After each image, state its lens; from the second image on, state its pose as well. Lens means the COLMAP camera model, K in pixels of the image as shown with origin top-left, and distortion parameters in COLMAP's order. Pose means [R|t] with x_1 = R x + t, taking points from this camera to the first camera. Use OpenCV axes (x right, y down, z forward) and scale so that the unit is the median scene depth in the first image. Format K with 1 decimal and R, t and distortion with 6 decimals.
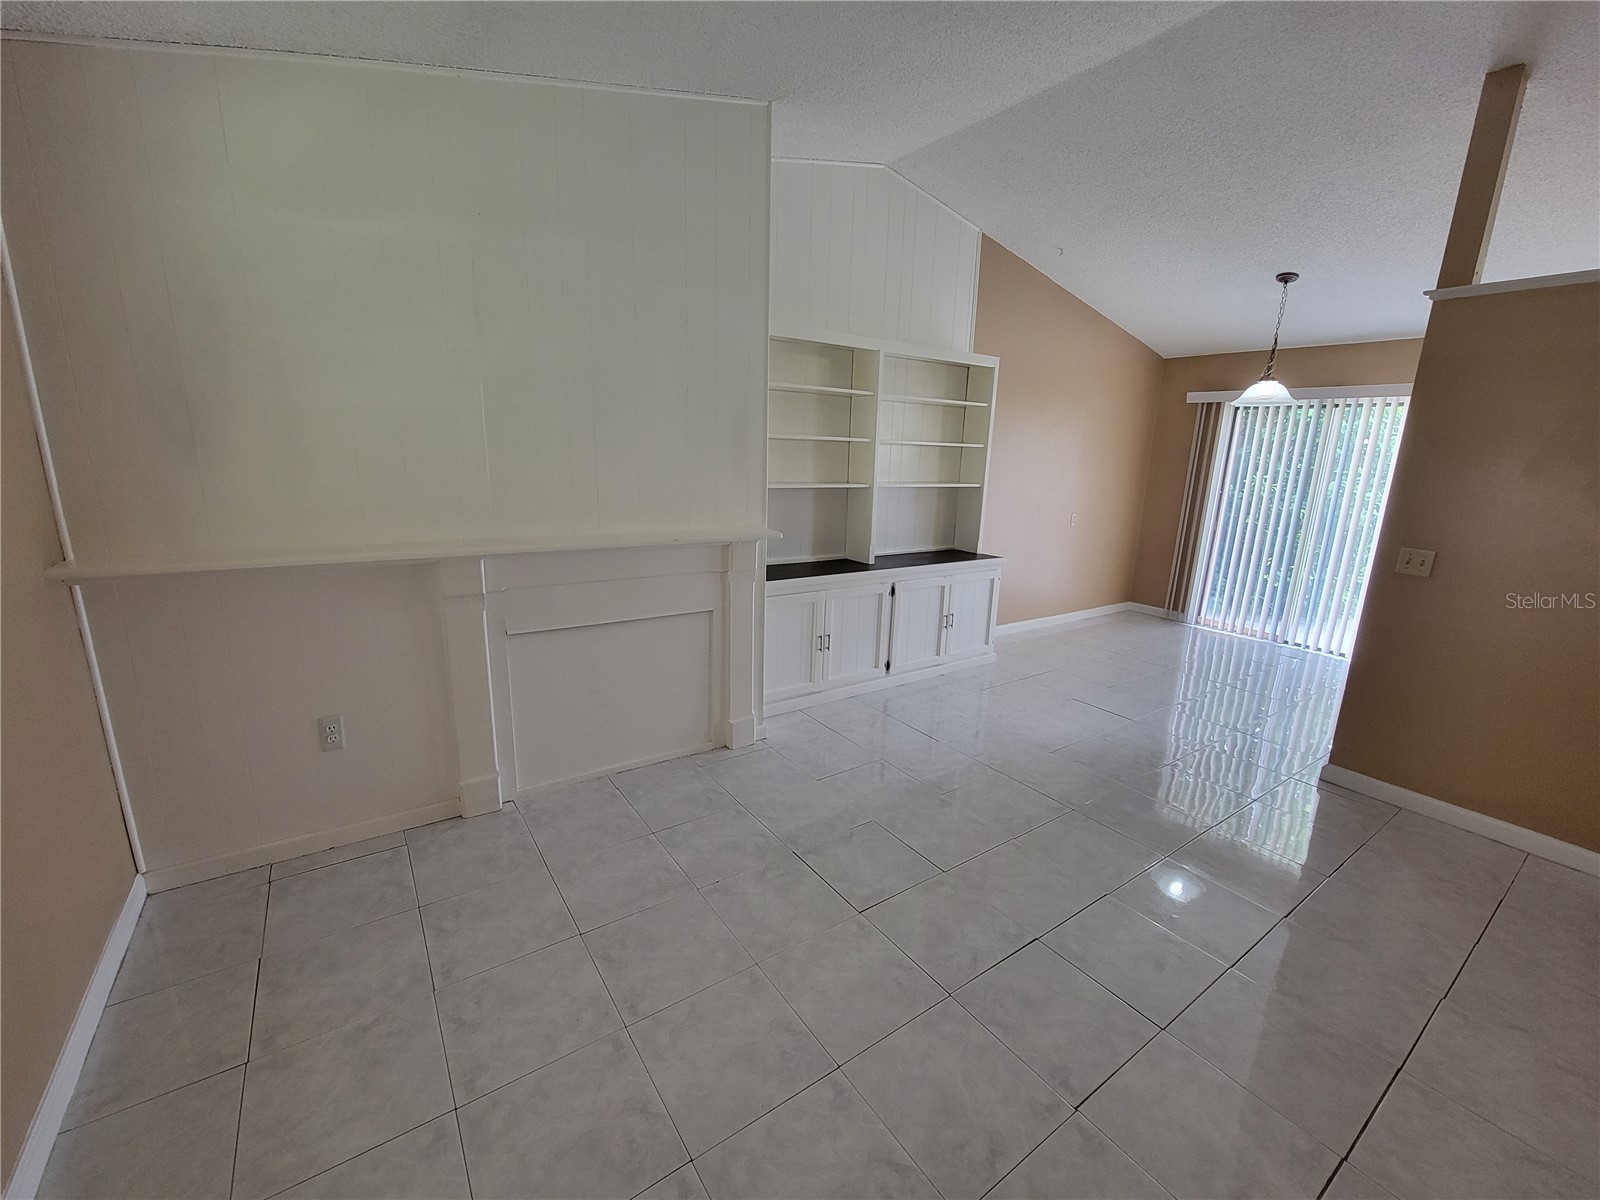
lens RADIAL K [[660.1, 0, 783.5], [0, 660.1, 589.6], [0, 0, 1]] dist [-0.002210, -0.000005]
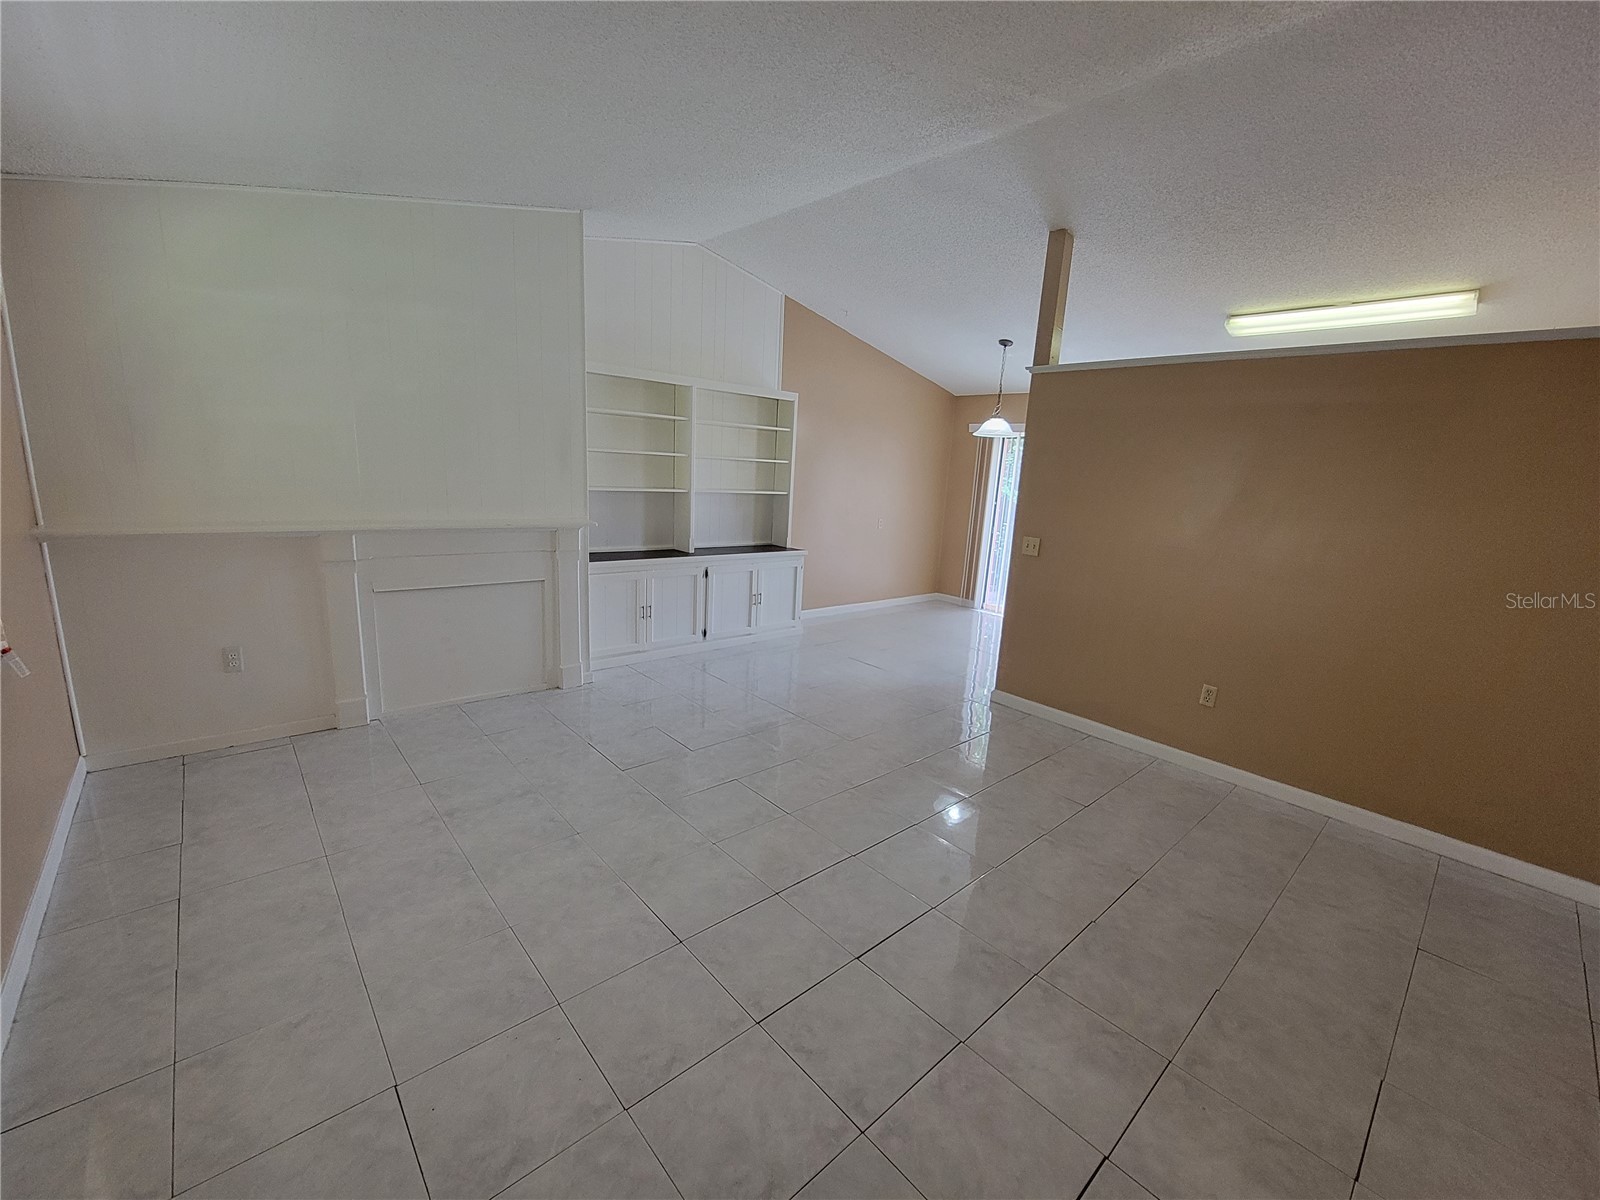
lens RADIAL K [[660.1, 0, 787.2], [0, 660.1, 591.5], [0, 0, 1]] dist [-0.002210, -0.000005]
pose [[0.991316, -0.001222, 0.131494, 0.192828], [0.003429, 0.999857, -0.016555, 0.073481], [-0.131455, 0.016862, 0.991179, -0.357674]]
